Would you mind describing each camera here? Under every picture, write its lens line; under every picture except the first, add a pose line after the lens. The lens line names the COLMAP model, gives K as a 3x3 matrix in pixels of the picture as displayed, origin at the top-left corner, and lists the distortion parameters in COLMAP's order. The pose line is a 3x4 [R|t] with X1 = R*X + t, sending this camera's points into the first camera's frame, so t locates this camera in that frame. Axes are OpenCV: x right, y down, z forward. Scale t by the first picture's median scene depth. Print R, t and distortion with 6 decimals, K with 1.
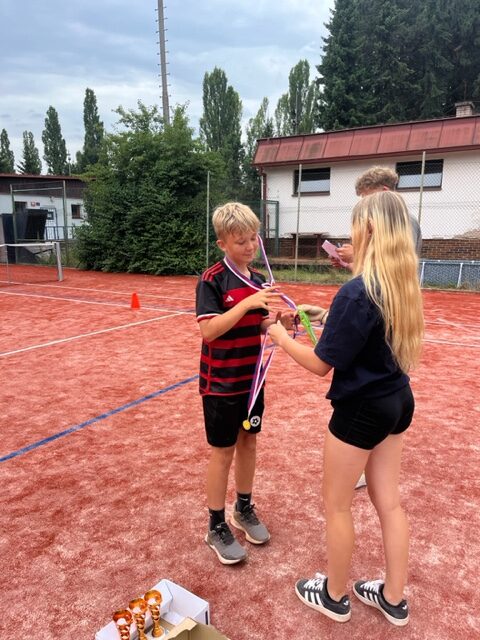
lens RADIAL K [[484.2, 0, 245.9], [0, 484.2, 321.3], [0, 0, 1]] dist [0.067280, -0.102085]
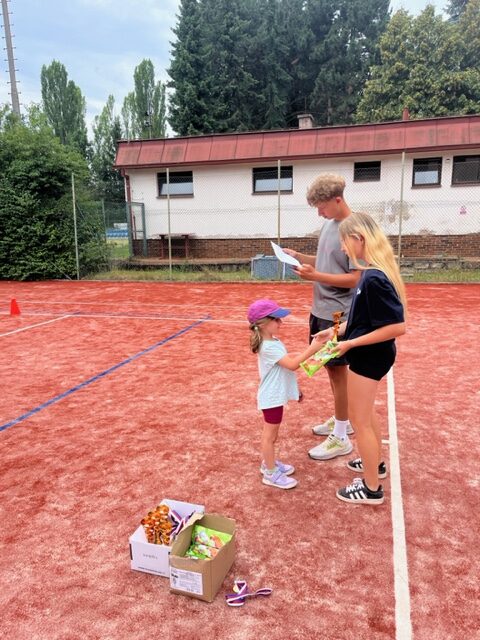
lens RADIAL K [[484.2, 0, 245.0], [0, 484.2, 327.3], [0, 0, 1]] dist [0.067280, -0.102085]
pose [[0.957955, -0.073000, 0.277477, -0.050157], [0.070008, 0.997332, 0.020689, 0.008947], [-0.278247, -0.000394, 0.960510, -0.056739]]
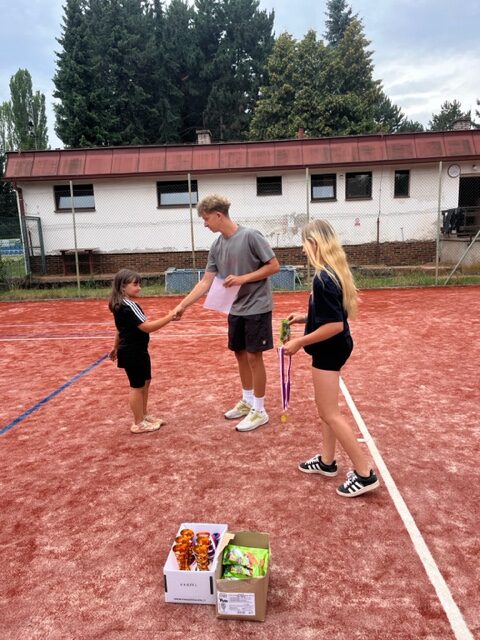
lens RADIAL K [[484.2, 0, 245.0], [0, 484.2, 325.8], [0, 0, 1]] dist [0.067280, -0.102085]
pose [[0.872655, -0.115676, 0.474439, -0.097494], [0.125214, 0.992062, 0.011569, 0.005190], [-0.472011, 0.049311, 0.880212, -0.035424]]
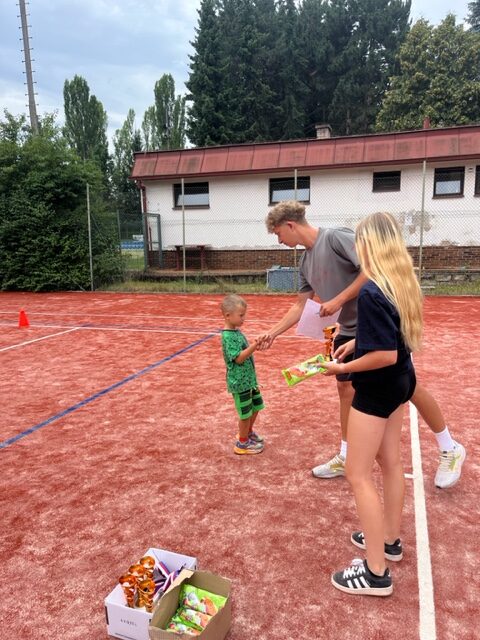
lens RADIAL K [[484.2, 0, 246.5], [0, 484.2, 327.2], [0, 0, 1]] dist [0.067280, -0.102085]
pose [[0.967196, -0.060441, 0.246735, -0.034883], [0.063645, 0.997960, -0.005023, 0.005814], [-0.245928, 0.020562, 0.969070, -0.029199]]
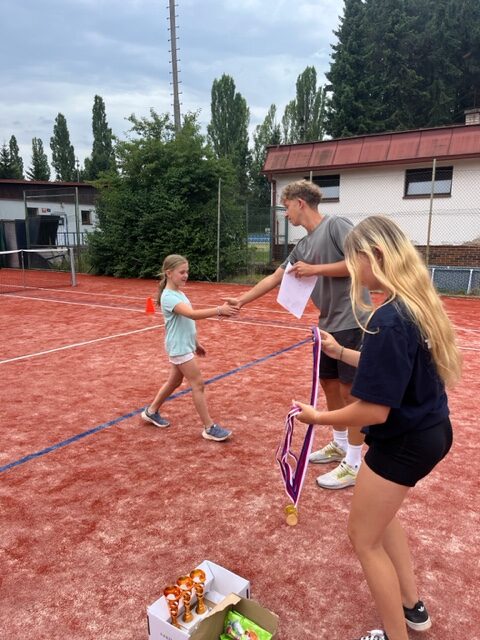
lens RADIAL K [[484.2, 0, 245.4], [0, 484.2, 325.9], [0, 0, 1]] dist [0.067280, -0.102085]
pose [[0.999910, 0.004498, -0.012658, -0.011933], [-0.004535, 0.999986, -0.002833, 0.002290], [0.012645, 0.002890, 0.999916, -0.013364]]
